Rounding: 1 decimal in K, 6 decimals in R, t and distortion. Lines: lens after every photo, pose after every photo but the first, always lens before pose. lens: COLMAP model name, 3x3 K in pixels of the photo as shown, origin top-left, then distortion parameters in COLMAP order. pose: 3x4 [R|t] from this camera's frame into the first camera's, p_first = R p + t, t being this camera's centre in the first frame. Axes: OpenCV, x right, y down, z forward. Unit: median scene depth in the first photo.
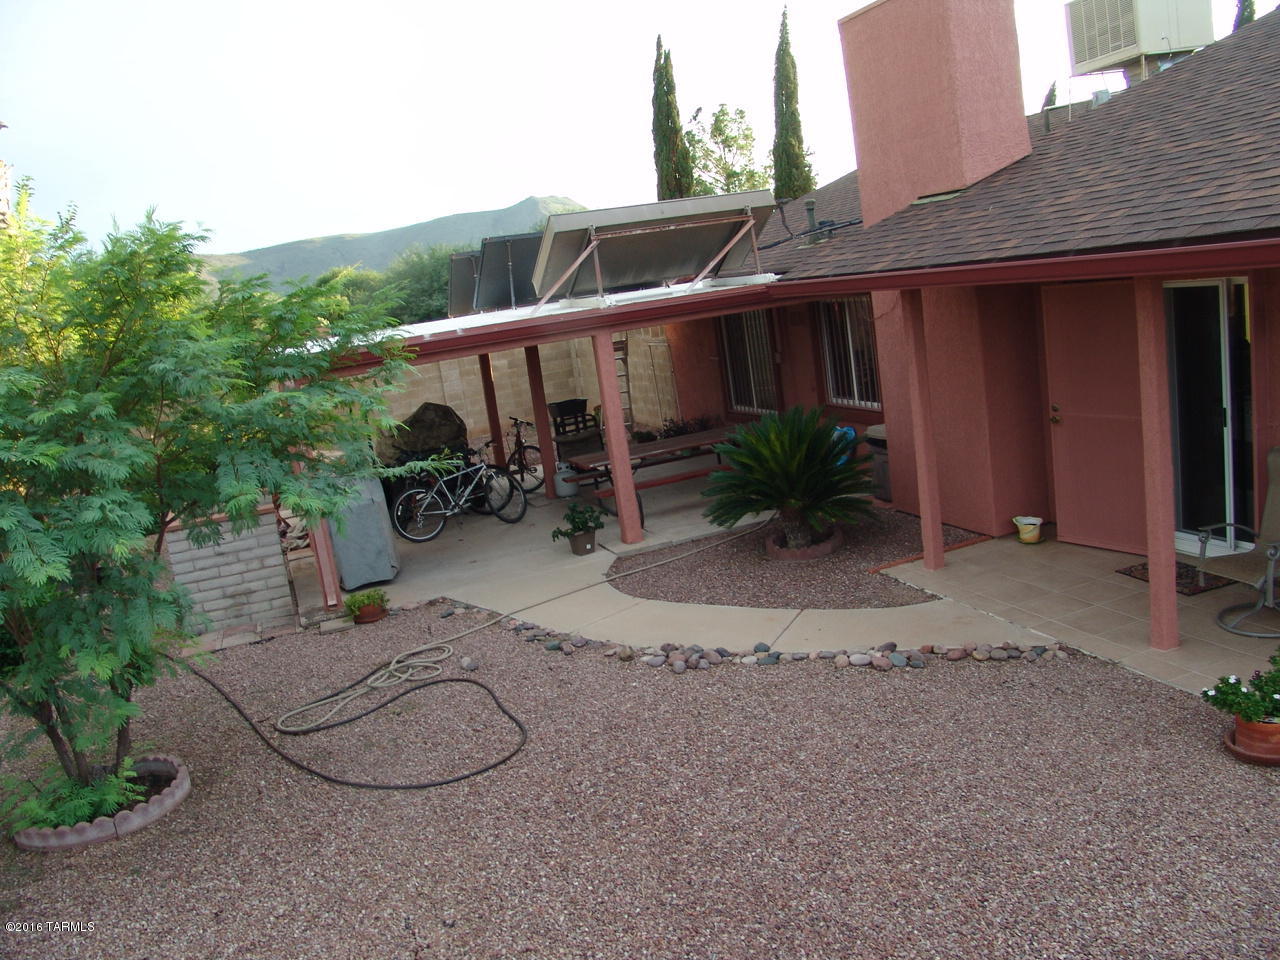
lens RADIAL K [[1067.9, 0, 627.1], [0, 1067.9, 489.4], [0, 0, 1]] dist [-0.159537, 0.134863]
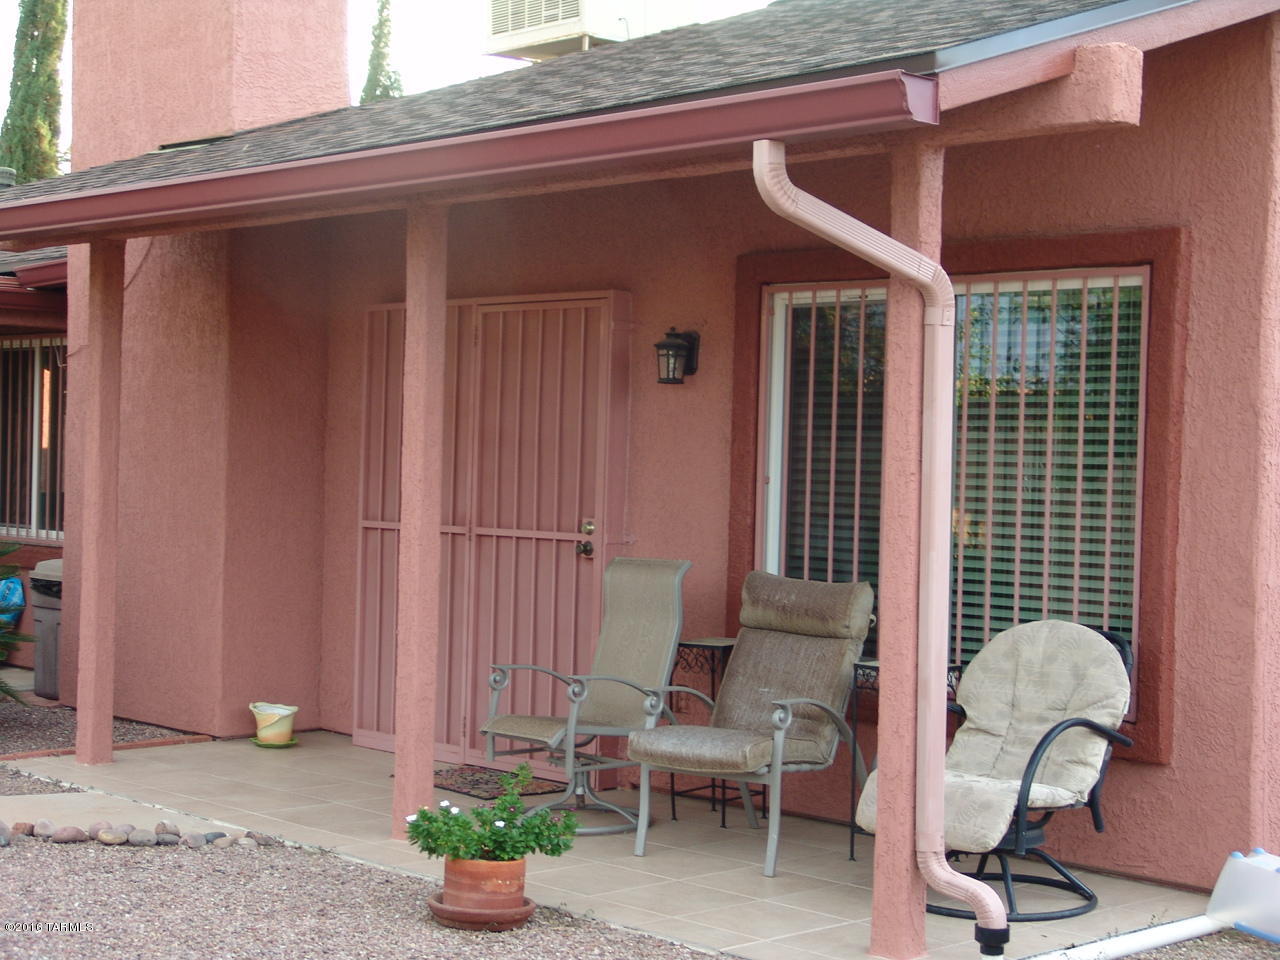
lens RADIAL K [[2184.7, 0, 621.3], [0, 2184.7, 499.1], [0, 0, 1]] dist [0.049019, 0.000000]
pose [[0.906871, 0.160145, 0.389793, 0.071557], [-0.079235, 0.973279, -0.215523, 0.173020], [-0.413892, 0.164566, 0.895327, -0.193940]]
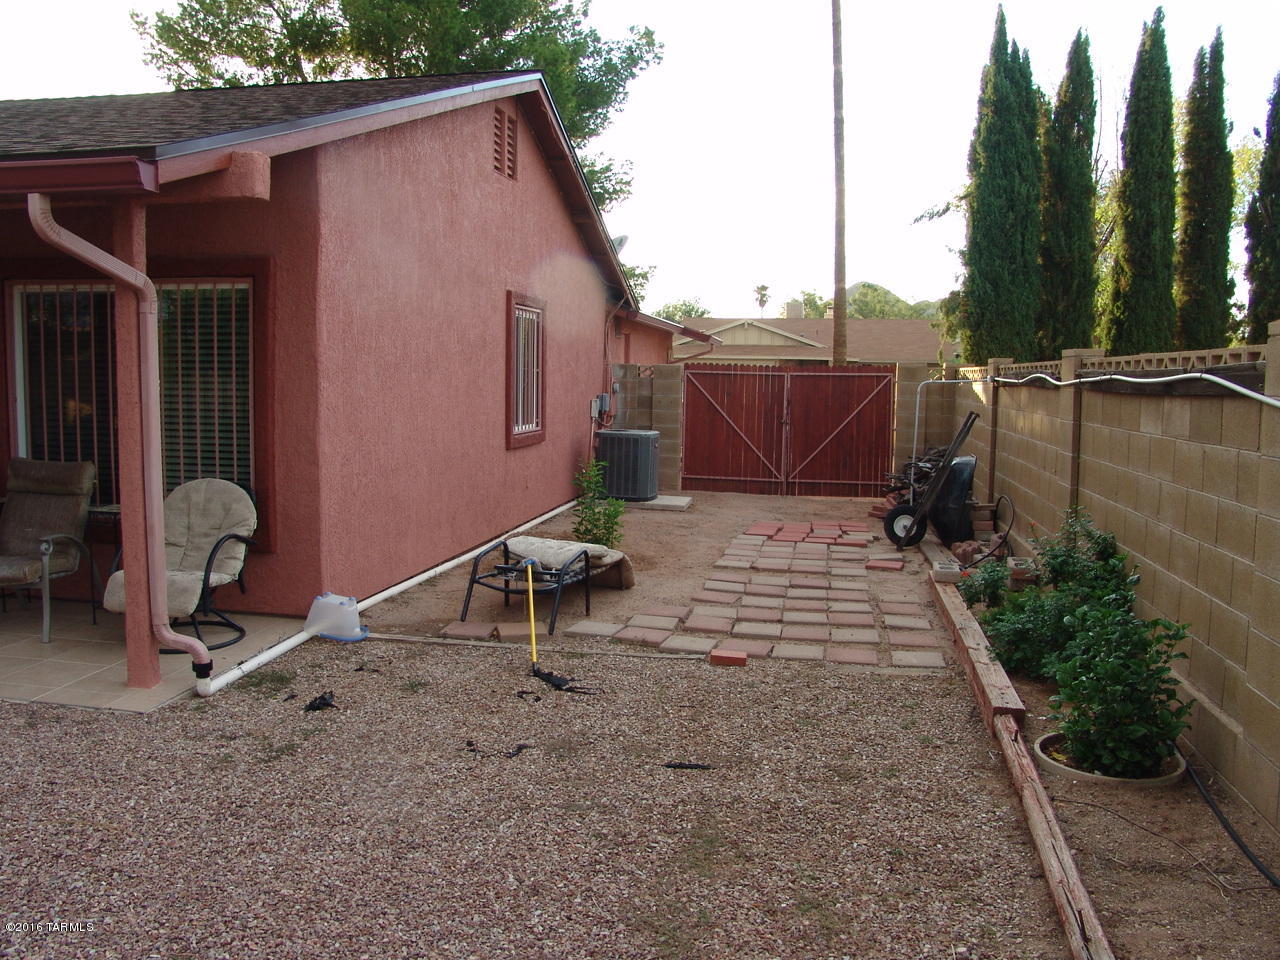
lens RADIAL K [[1067.9, 0, 625.8], [0, 1067.9, 494.0], [0, 0, 1]] dist [-0.159537, 0.134863]
pose [[0.491111, 0.056536, 0.869260, 0.080150], [0.079410, 0.990831, -0.109308, 0.132011], [-0.867470, 0.122710, 0.482119, -0.082270]]
